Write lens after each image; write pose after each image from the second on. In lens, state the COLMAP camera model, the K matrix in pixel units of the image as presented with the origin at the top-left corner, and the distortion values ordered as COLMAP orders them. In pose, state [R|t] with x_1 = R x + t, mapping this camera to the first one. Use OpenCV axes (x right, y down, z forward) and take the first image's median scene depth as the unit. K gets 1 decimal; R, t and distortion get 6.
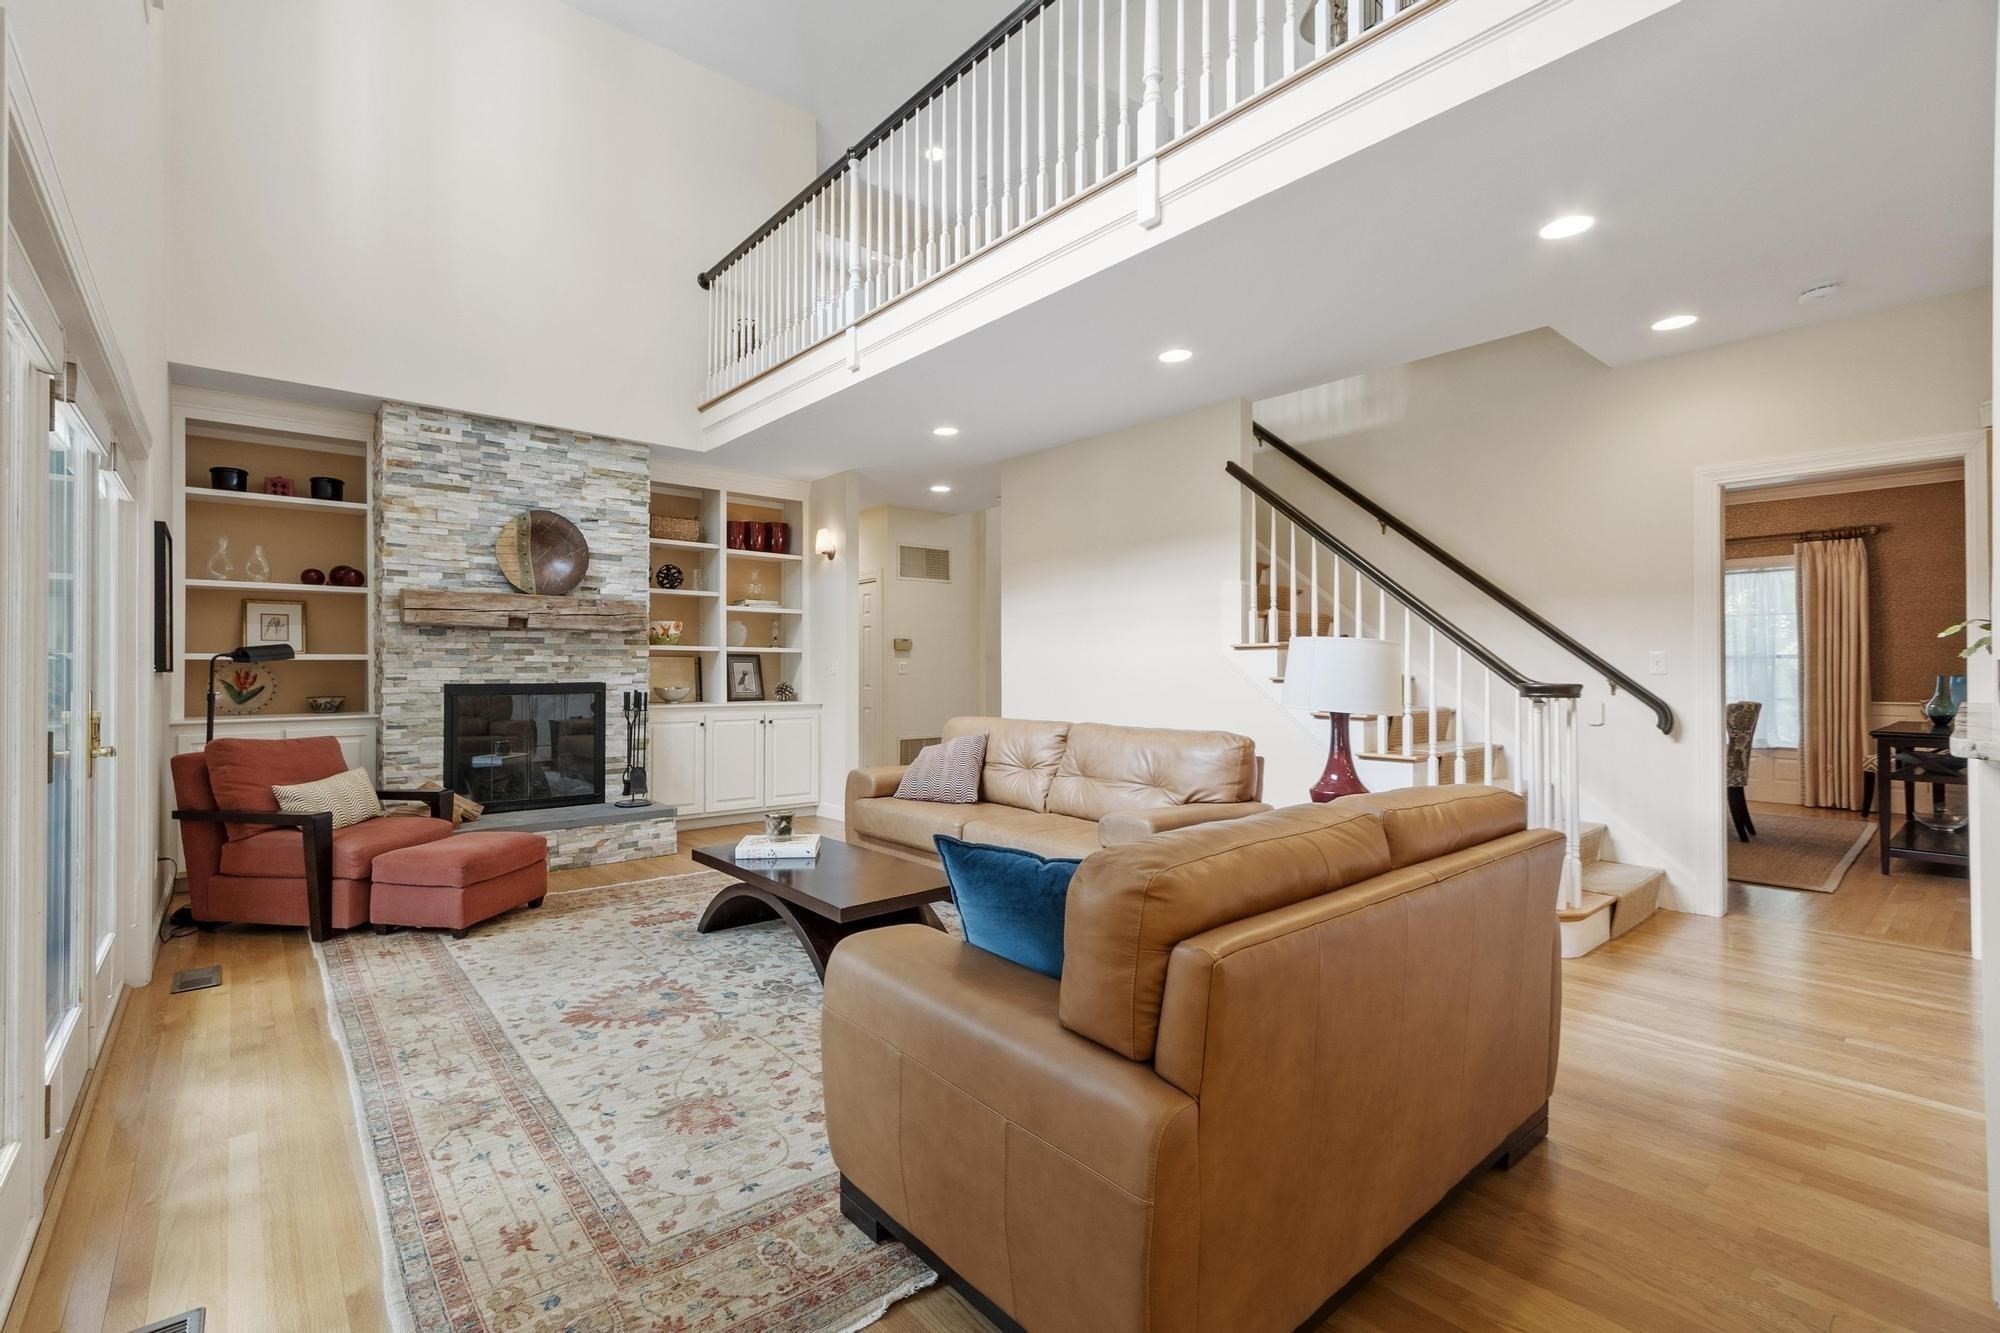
lens RADIAL K [[883.3, 0, 929.7], [0, 883.3, 659.6], [0, 0, 1]] dist [0.000838, -0.000344]
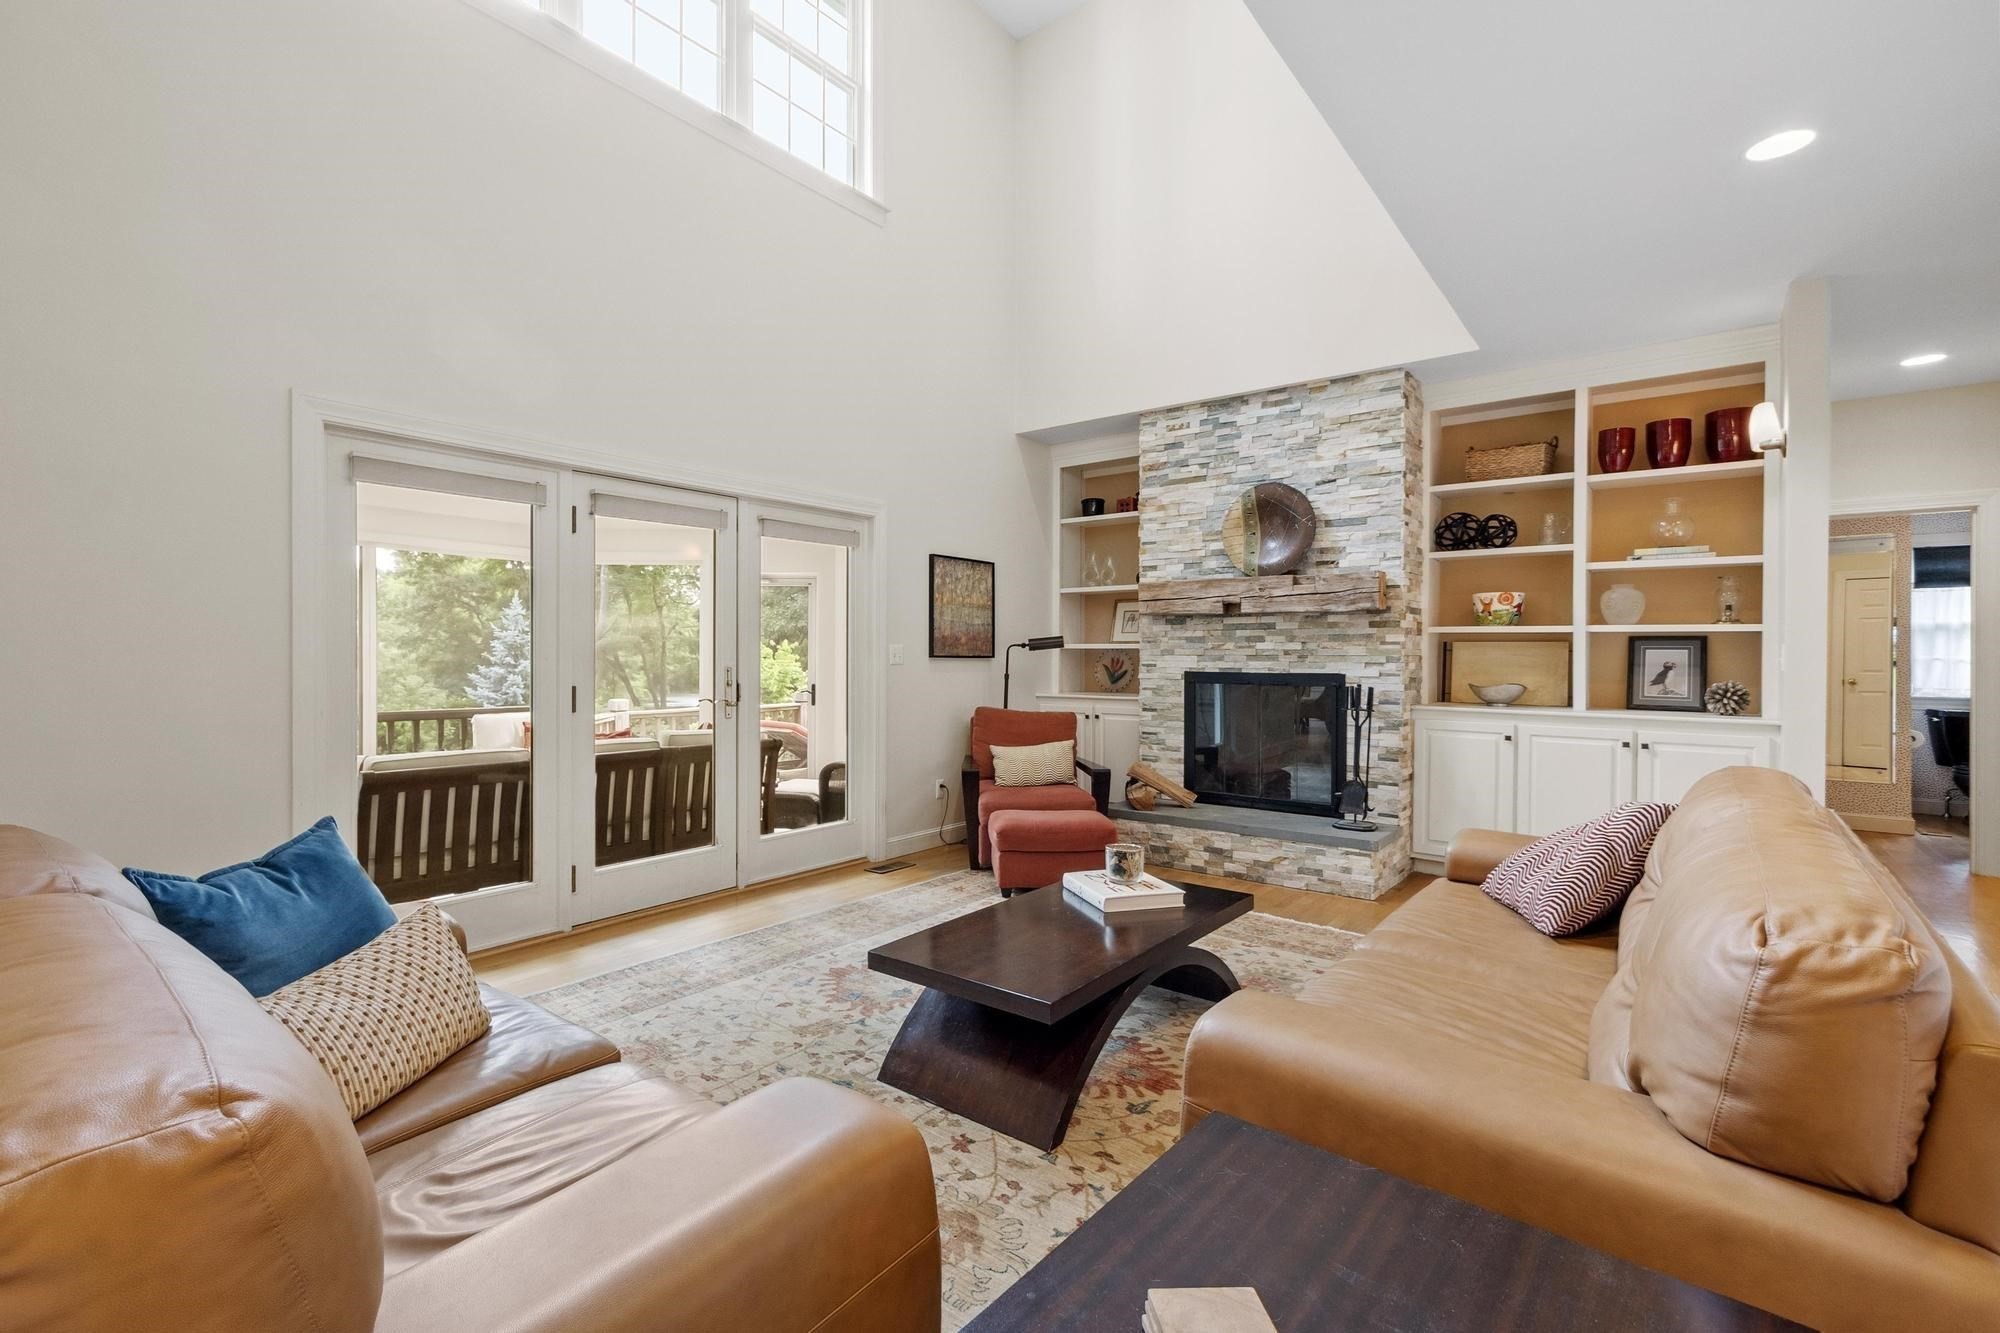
lens RADIAL K [[891.5, 0, 965.9], [0, 891.5, 657.4], [0, 0, 1]] dist [-0.000669, -0.000221]
pose [[0.213672, 0.004253, -0.976896, 0.401556], [0.004445, 0.999976, 0.005326, 0.004618], [0.976895, -0.005481, 0.213648, 0.511899]]
